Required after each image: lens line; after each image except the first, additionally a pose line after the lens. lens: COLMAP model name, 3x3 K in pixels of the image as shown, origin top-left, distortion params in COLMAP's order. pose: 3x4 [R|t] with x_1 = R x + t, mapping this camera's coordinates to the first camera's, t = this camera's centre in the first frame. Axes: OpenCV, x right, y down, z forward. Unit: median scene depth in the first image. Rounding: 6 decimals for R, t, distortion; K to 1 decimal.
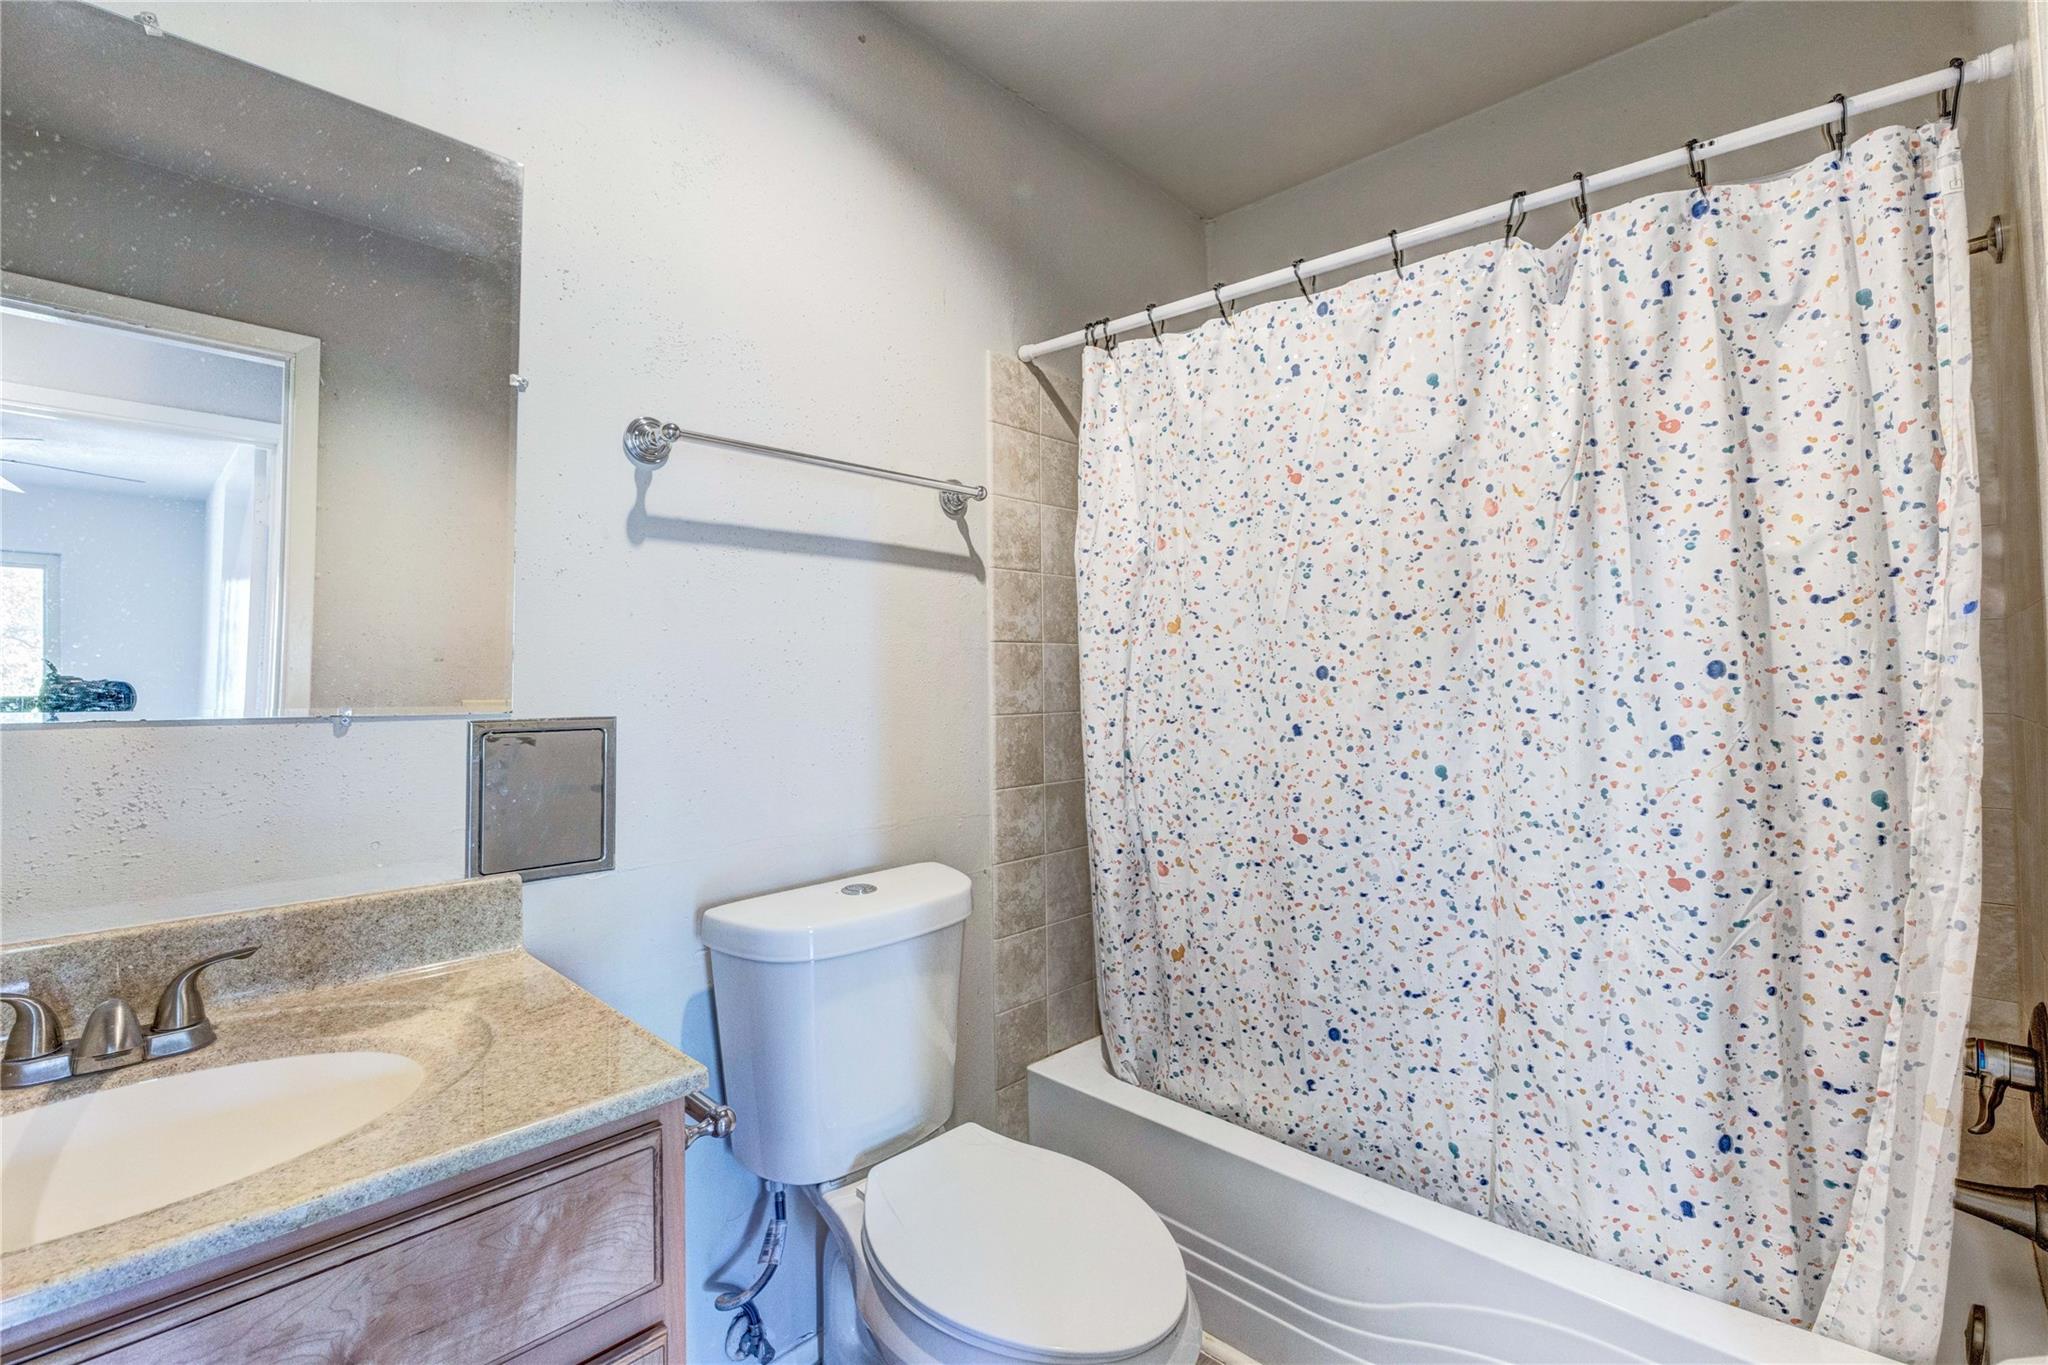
lens RADIAL K [[915.4, 0, 1024.0], [0, 915.4, 682.5], [0, 0, 1]] dist [0.013564, -0.000749]
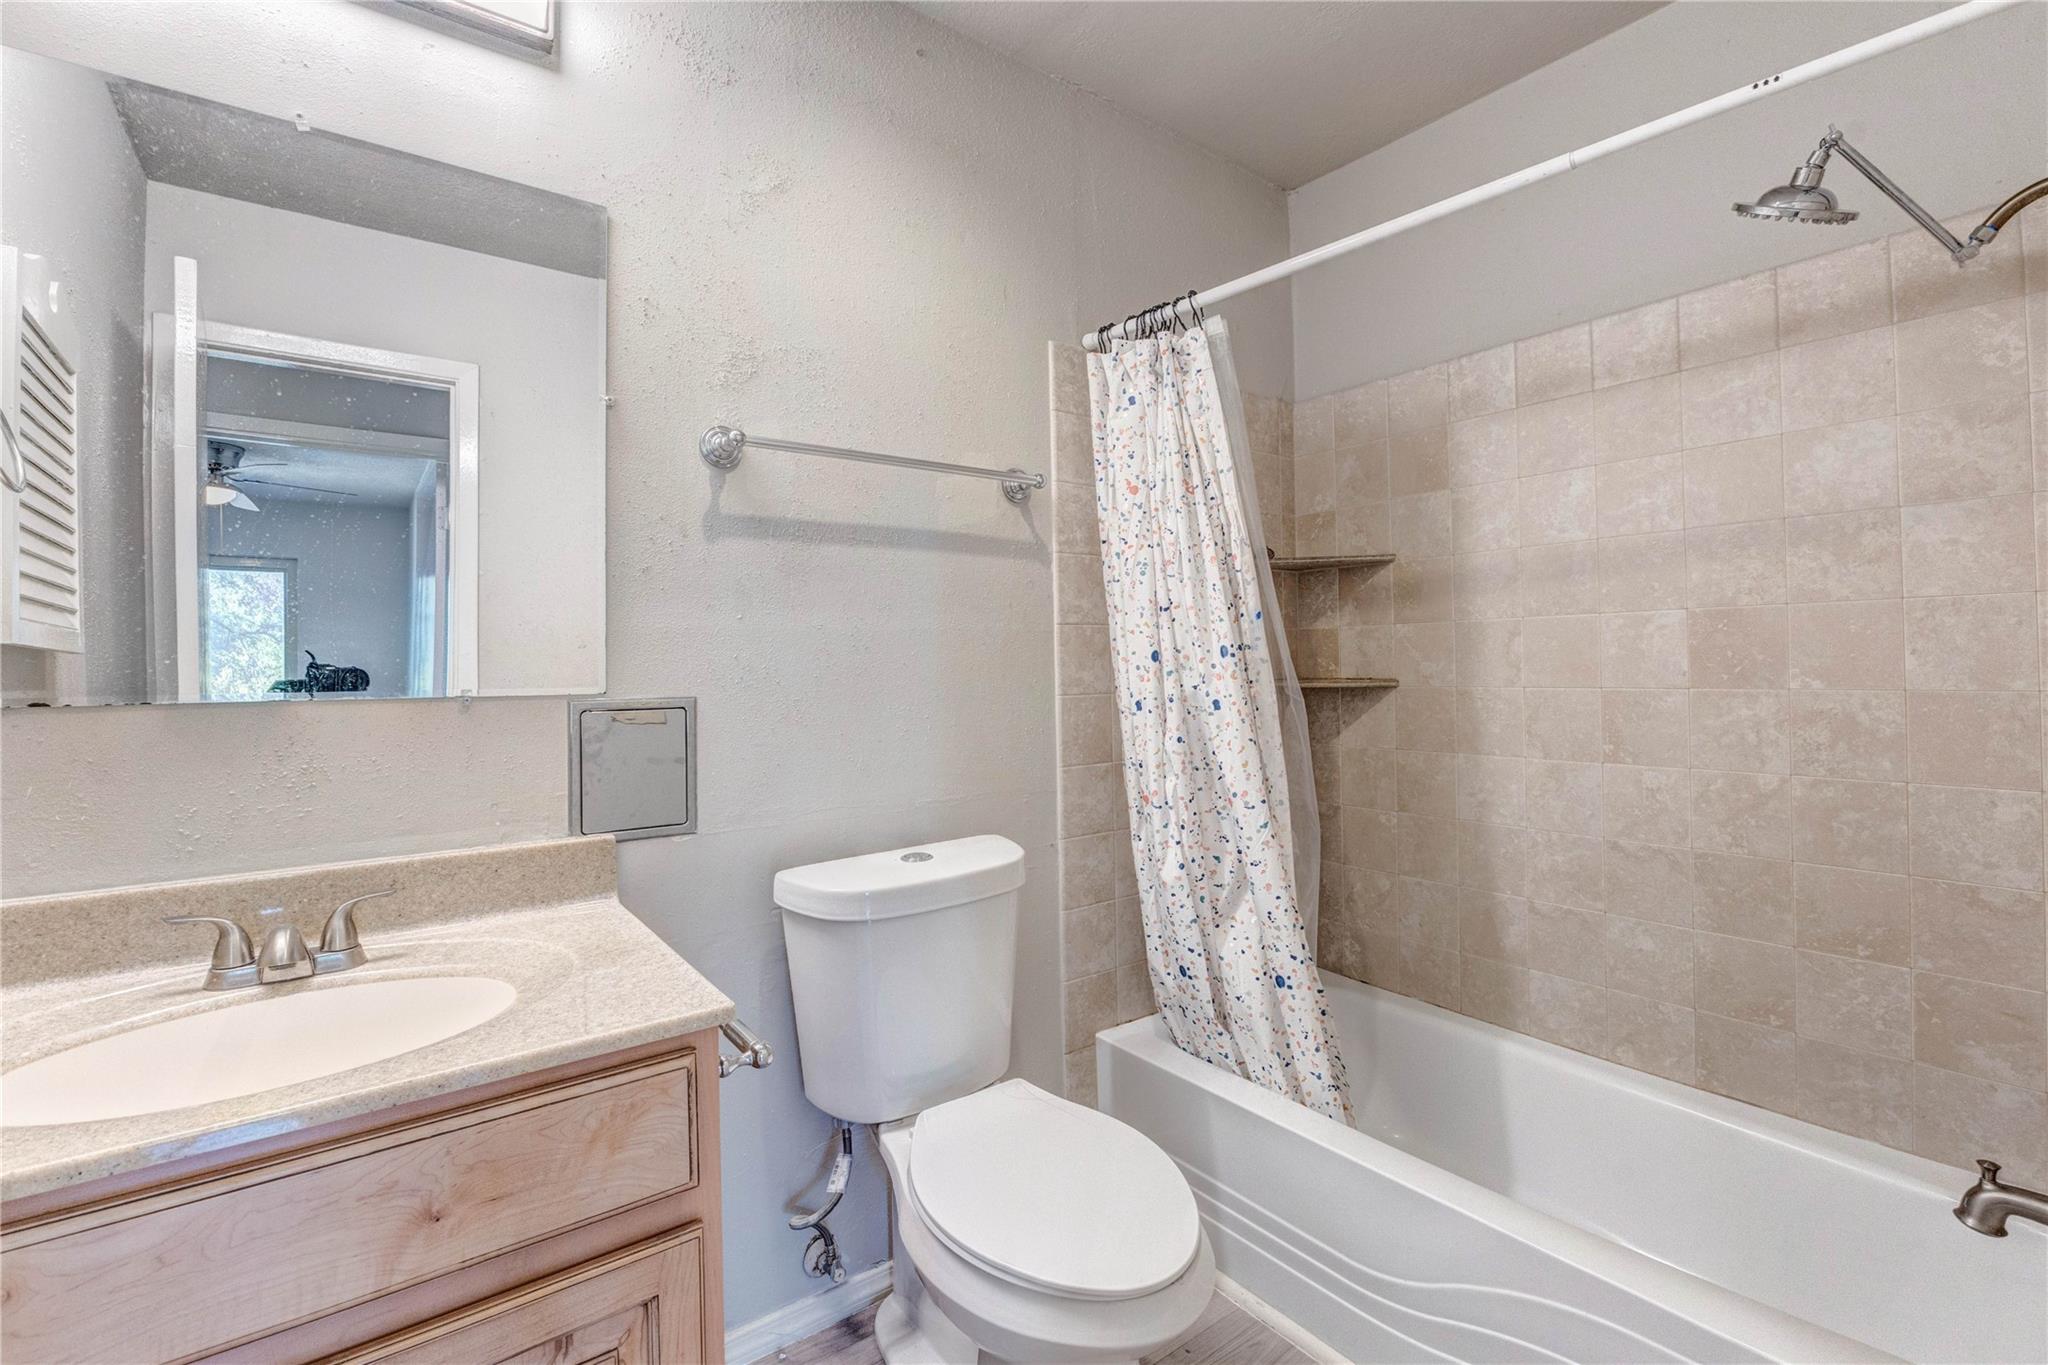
lens RADIAL K [[918.0, 0, 1024.0], [0, 918.0, 682.5], [0, 0, 1]] dist [0.000510, 0.014494]
pose [[0.988116, -0.002714, -0.153689, 0.117716], [0.006182, 0.999737, 0.022092, -0.003104], [0.153589, -0.022779, 0.987872, -0.042983]]
